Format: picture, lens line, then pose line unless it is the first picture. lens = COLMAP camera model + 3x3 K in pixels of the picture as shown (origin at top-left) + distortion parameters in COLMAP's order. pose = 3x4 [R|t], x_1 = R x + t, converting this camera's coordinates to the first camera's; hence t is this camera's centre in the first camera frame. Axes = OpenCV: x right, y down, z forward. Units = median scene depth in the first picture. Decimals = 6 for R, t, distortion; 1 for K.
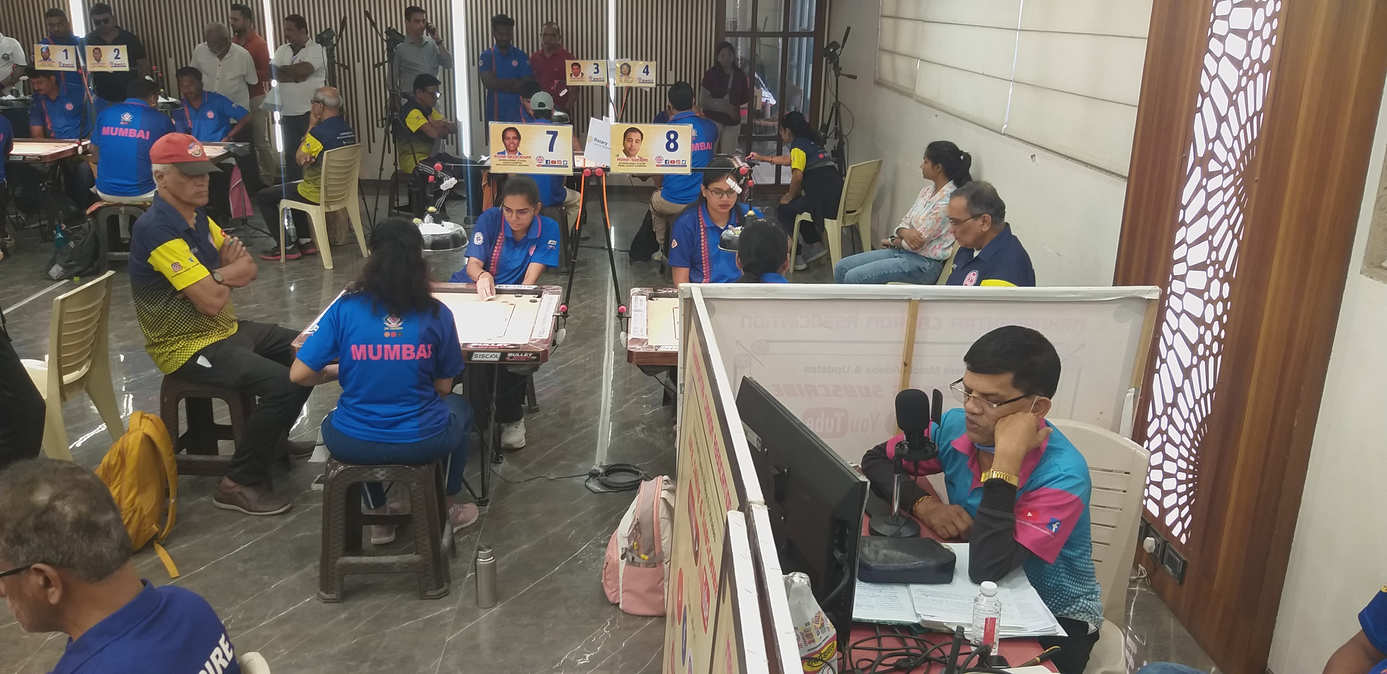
lens RADIAL K [[1091.3, 0, 685.4], [0, 1091.3, 335.4], [0, 0, 1]] dist [0.087621, -0.178183]
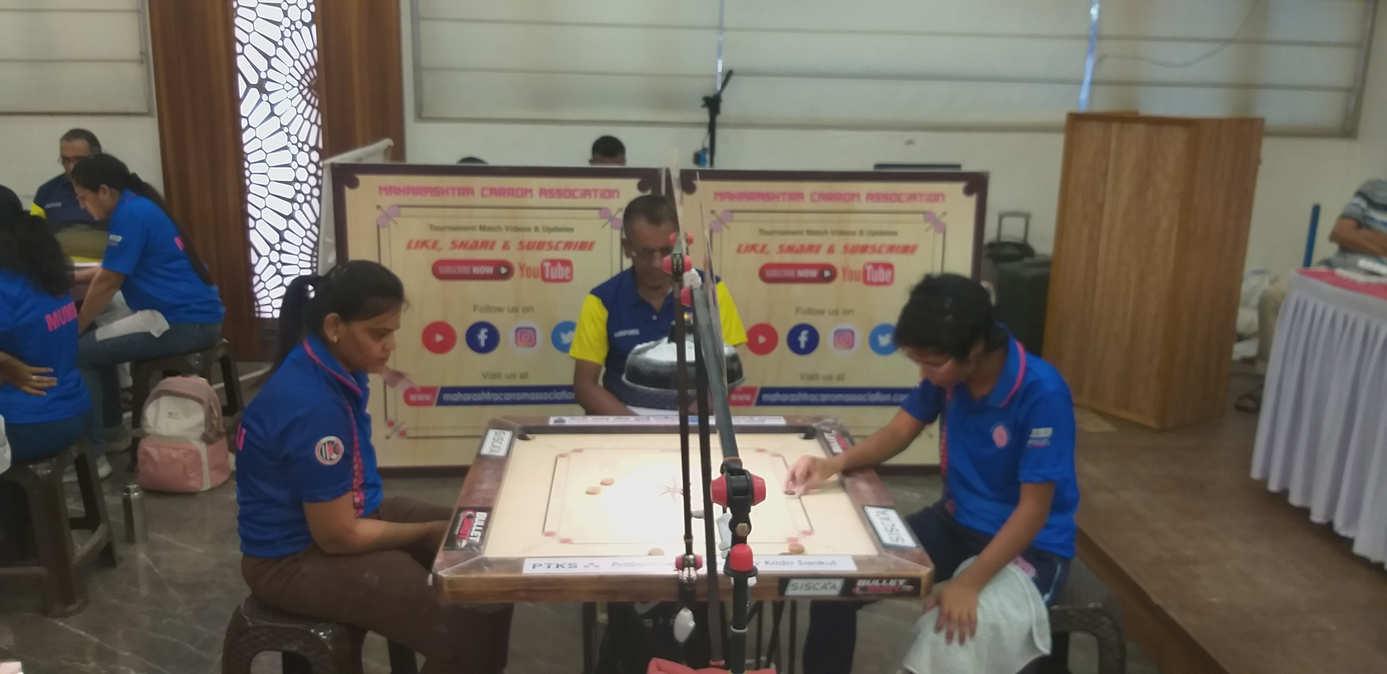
lens RADIAL K [[1088.7, 0, 676.2], [0, 1088.7, 330.8], [0, 0, 1]] dist [0.081446, -0.168902]
pose [[-0.028074, -0.255066, 0.966516, -1.017266], [0.275224, 0.927553, 0.252778, -0.054408], [-0.960970, 0.273105, 0.044160, 0.380473]]
